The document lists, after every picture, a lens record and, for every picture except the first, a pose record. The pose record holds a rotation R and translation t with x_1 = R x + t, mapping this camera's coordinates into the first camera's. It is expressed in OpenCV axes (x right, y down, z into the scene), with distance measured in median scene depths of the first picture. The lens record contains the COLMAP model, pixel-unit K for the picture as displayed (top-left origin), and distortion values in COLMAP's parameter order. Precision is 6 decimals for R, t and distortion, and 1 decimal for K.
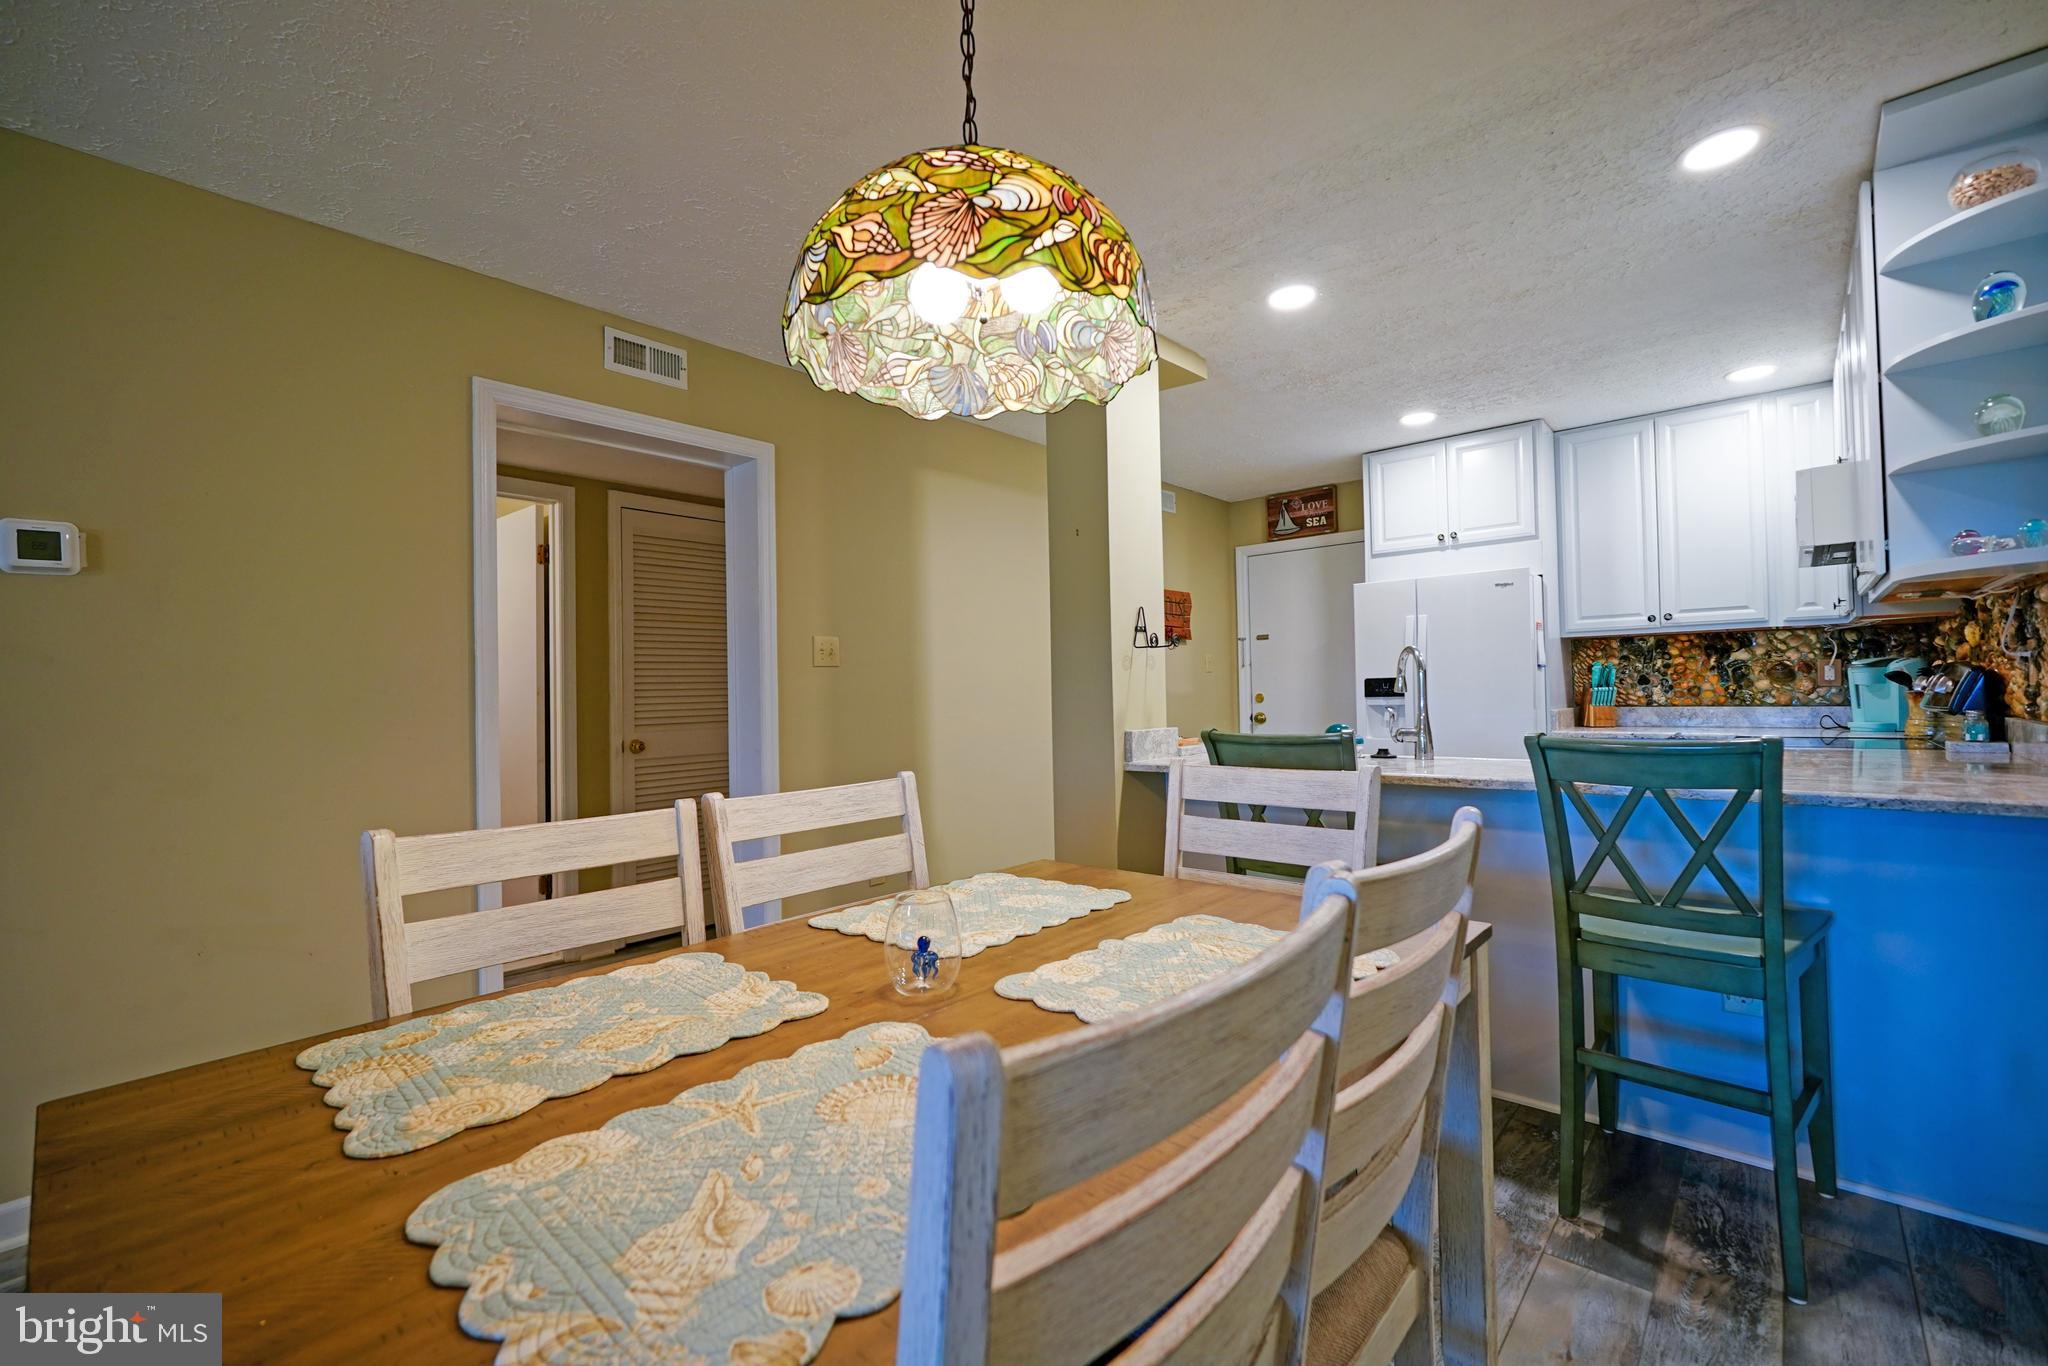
lens RADIAL K [[866.2, 0, 1003.7], [0, 866.2, 679.9], [0, 0, 1]] dist [-0.005290, 0.003425]
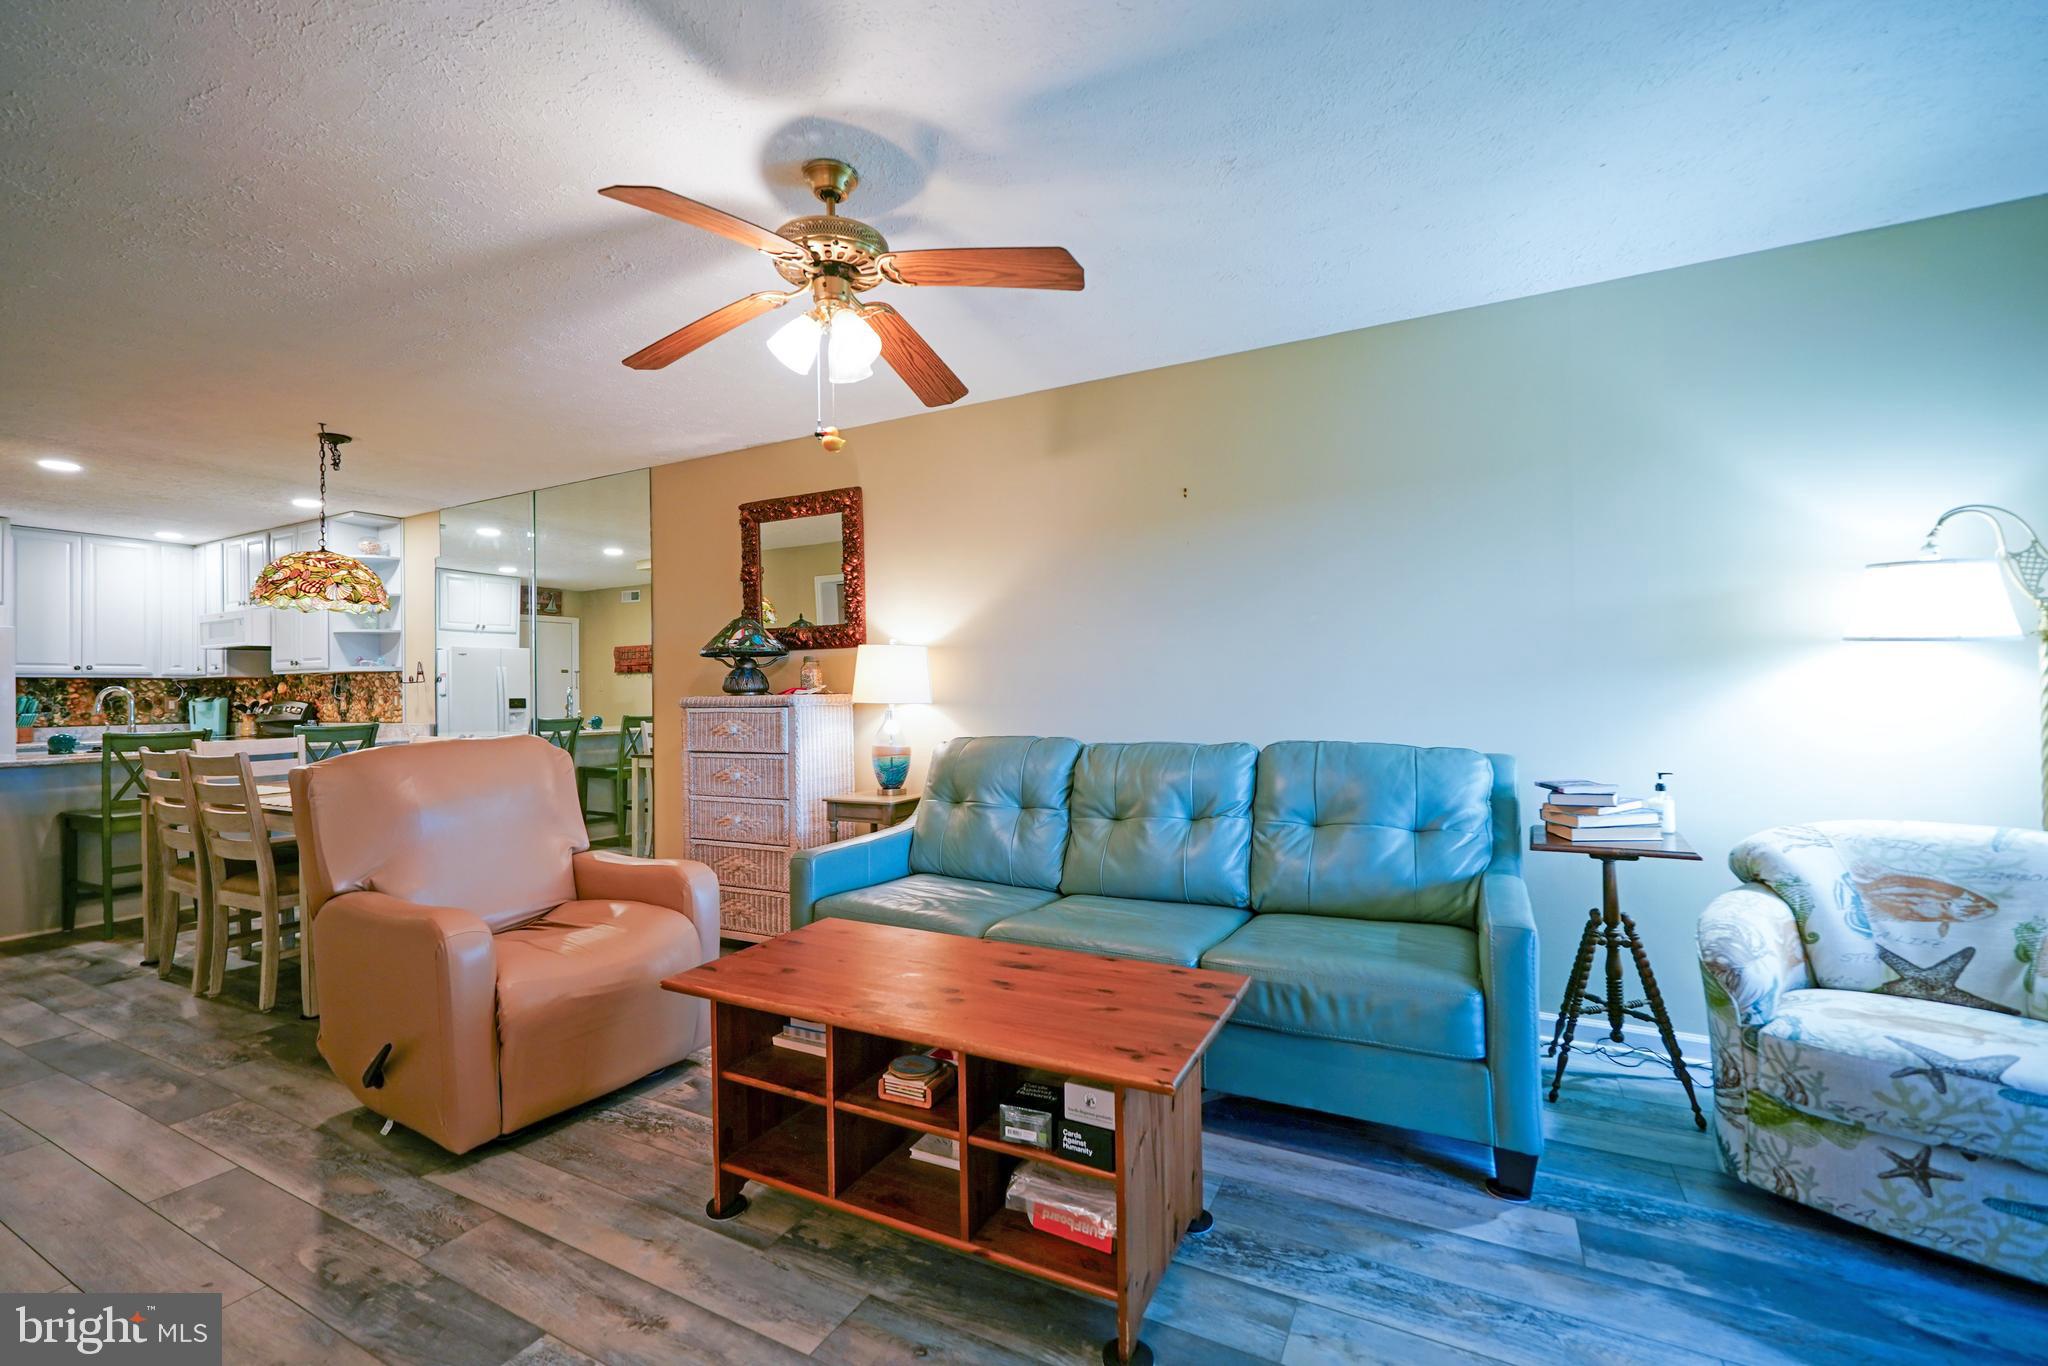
lens RADIAL K [[866.2, 0, 1009.6], [0, 866.2, 685.4], [0, 0, 1]] dist [-0.005290, 0.003425]
pose [[-0.243981, 0.031295, 0.969275, -1.601963], [0.004034, 0.999503, -0.031255, 0.018963], [-0.969772, -0.003716, -0.243986, -0.305455]]
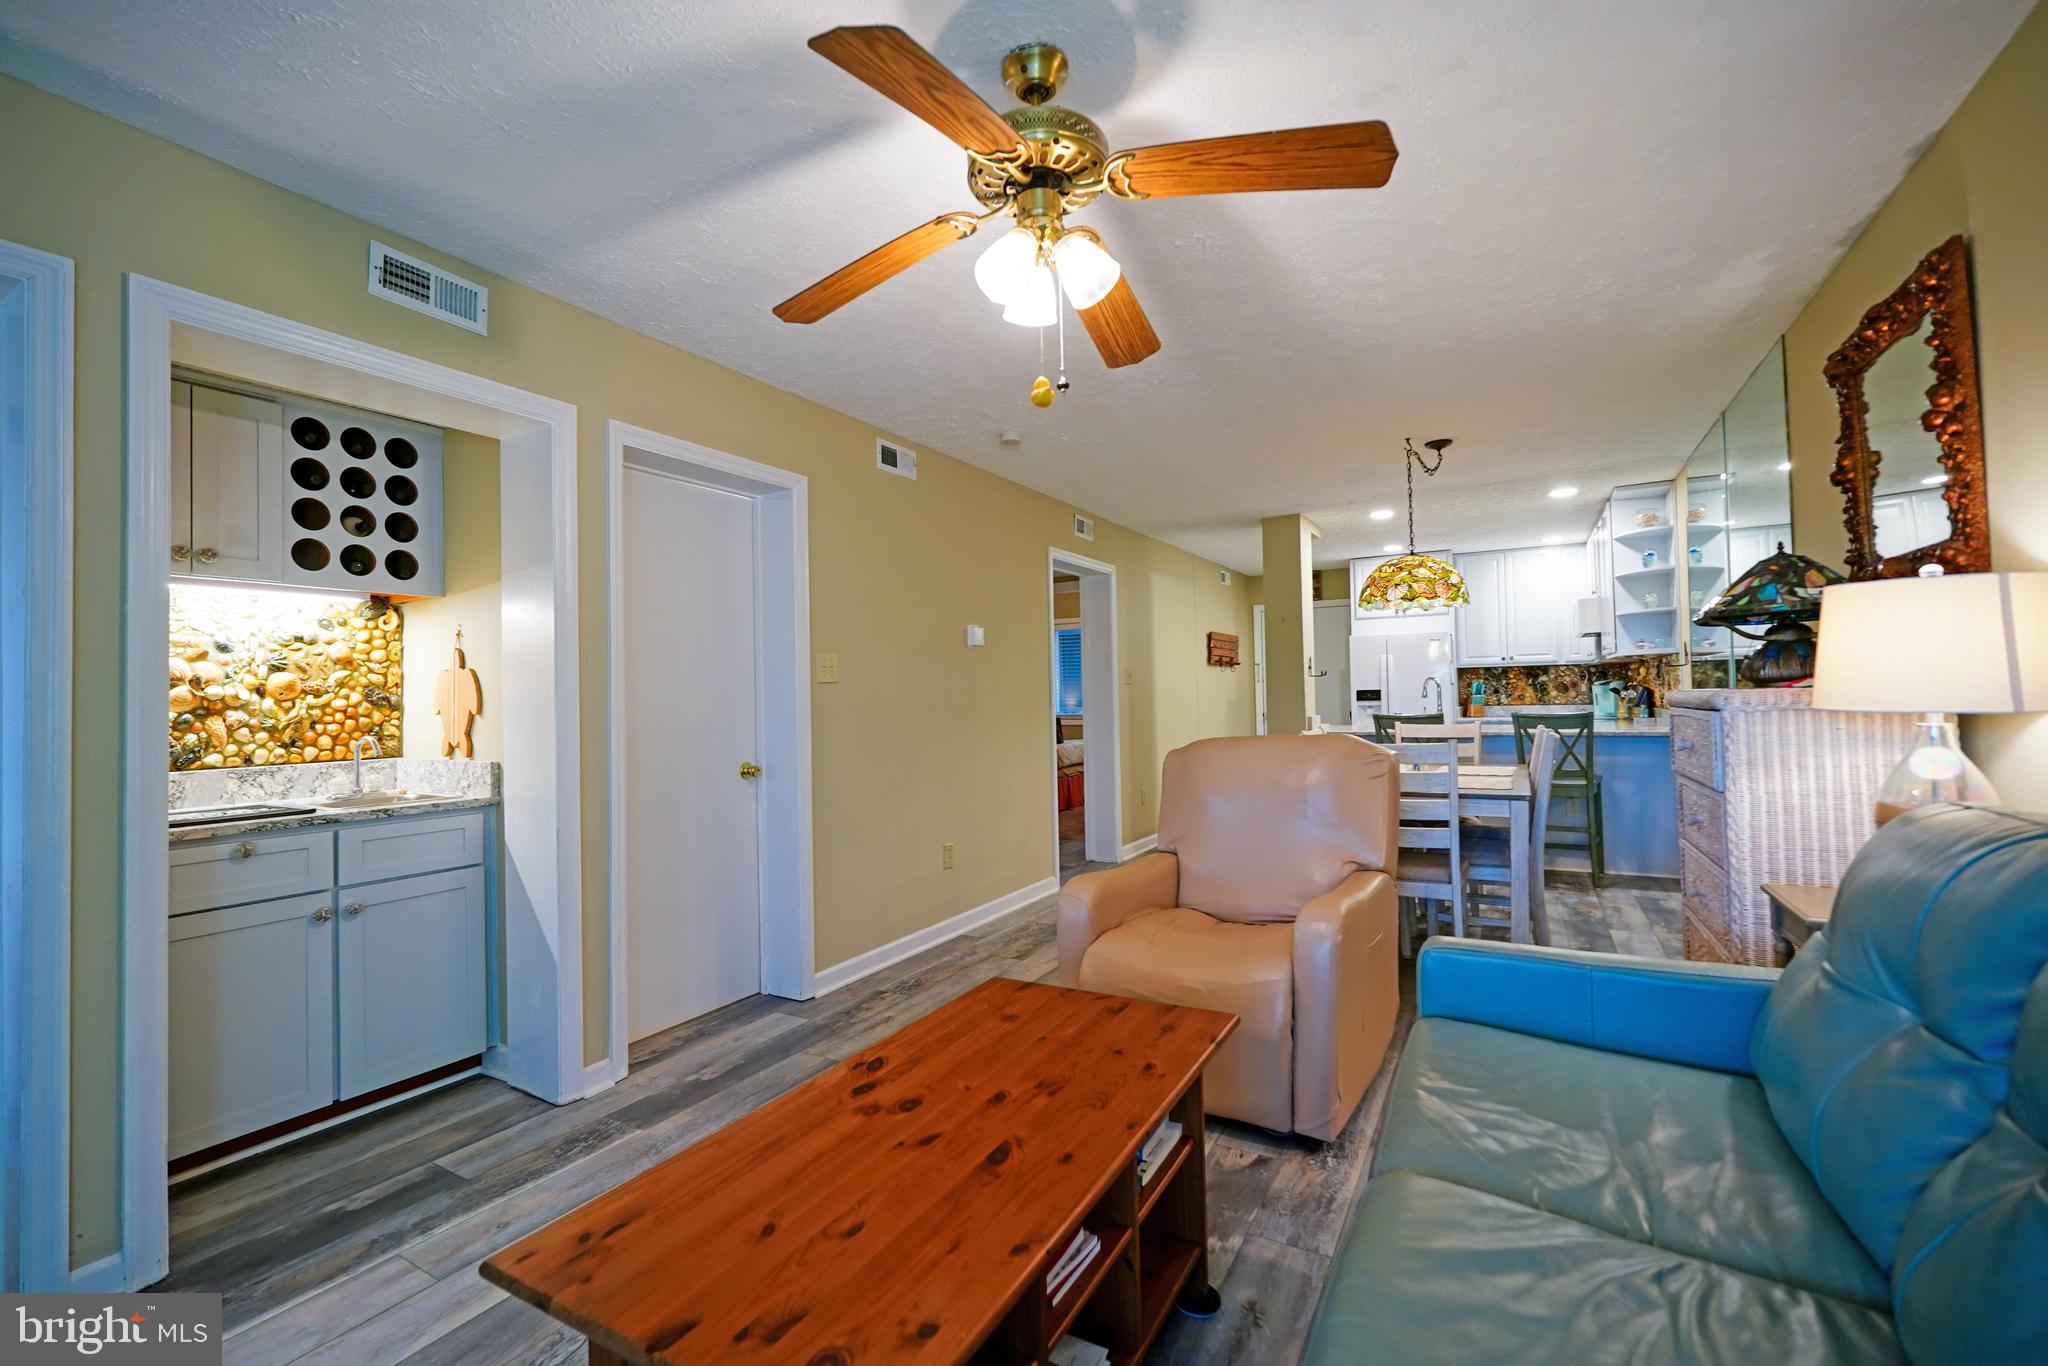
lens RADIAL K [[866.2, 0, 1008.0], [0, 866.2, 681.6], [0, 0, 1]] dist [-0.005290, 0.003425]
pose [[0.978723, 0.002848, 0.205168, -1.008734], [-0.001511, 0.999977, -0.006672, -0.009970], [-0.205182, 0.006219, 0.978704, -0.907345]]
